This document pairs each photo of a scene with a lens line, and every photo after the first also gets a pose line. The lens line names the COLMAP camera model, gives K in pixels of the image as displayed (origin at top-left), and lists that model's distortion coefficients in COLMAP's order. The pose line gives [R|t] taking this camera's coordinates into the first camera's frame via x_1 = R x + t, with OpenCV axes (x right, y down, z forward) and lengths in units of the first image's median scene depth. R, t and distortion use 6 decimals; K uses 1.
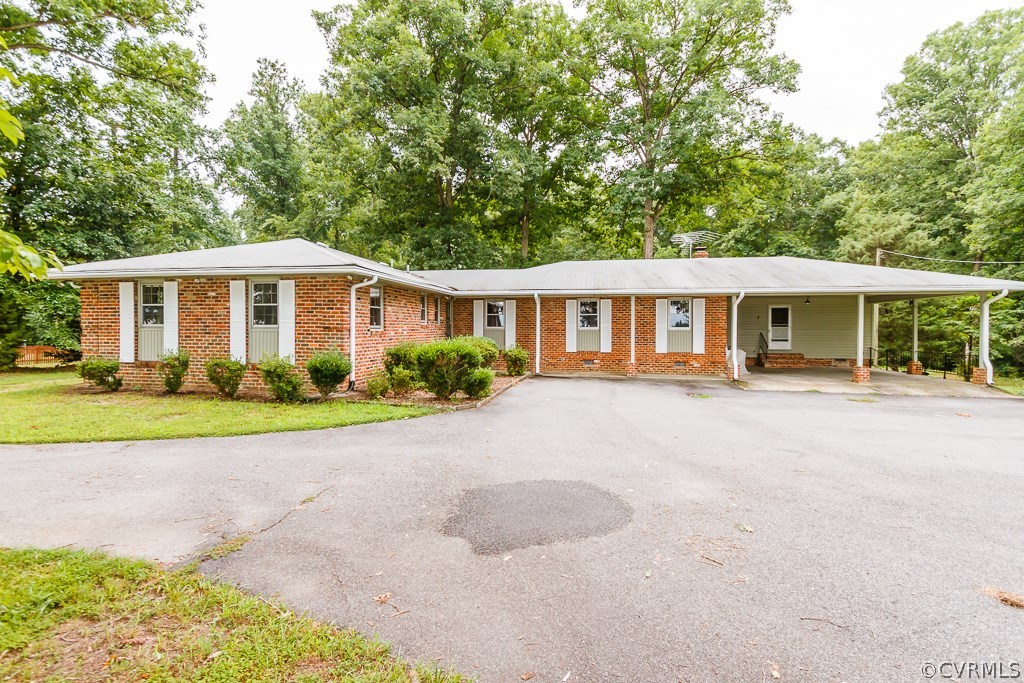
lens RADIAL K [[470.6, 0, 518.0], [0, 470.6, 340.5], [0, 0, 1]] dist [0.013760, -0.011277]
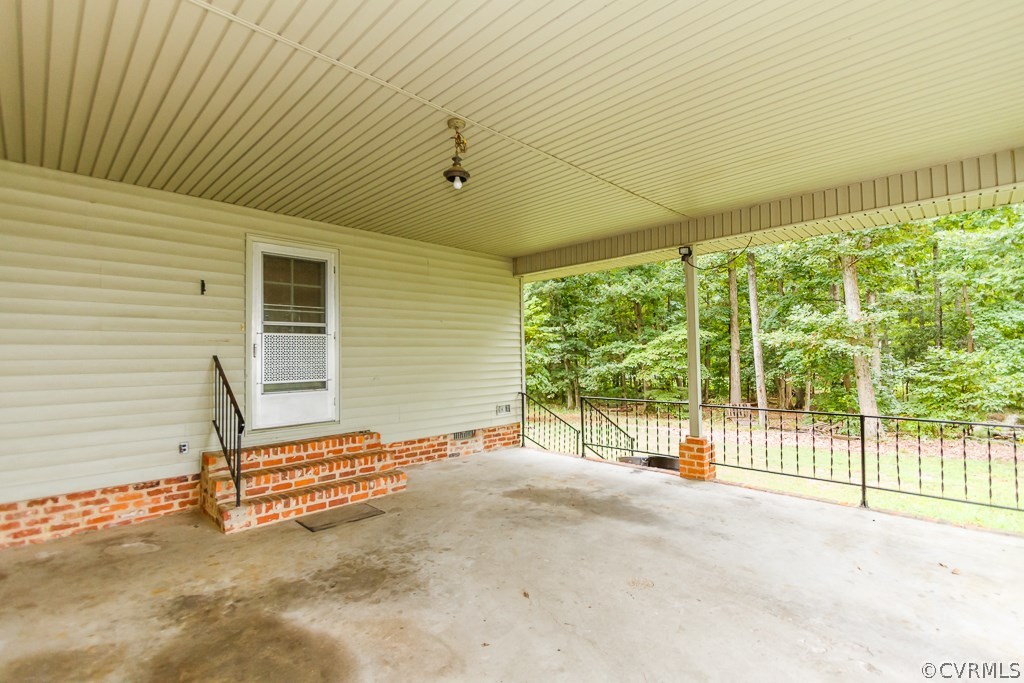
lens RADIAL K [[470.6, 0, 518.0], [0, 470.6, 340.5], [0, 0, 1]] dist [0.013760, -0.011277]
pose [[0.560679, 0.022374, 0.827731, 0.414063], [0.031007, 0.998366, -0.047990, -0.009498], [-0.827452, 0.052572, 0.559070, 0.763746]]
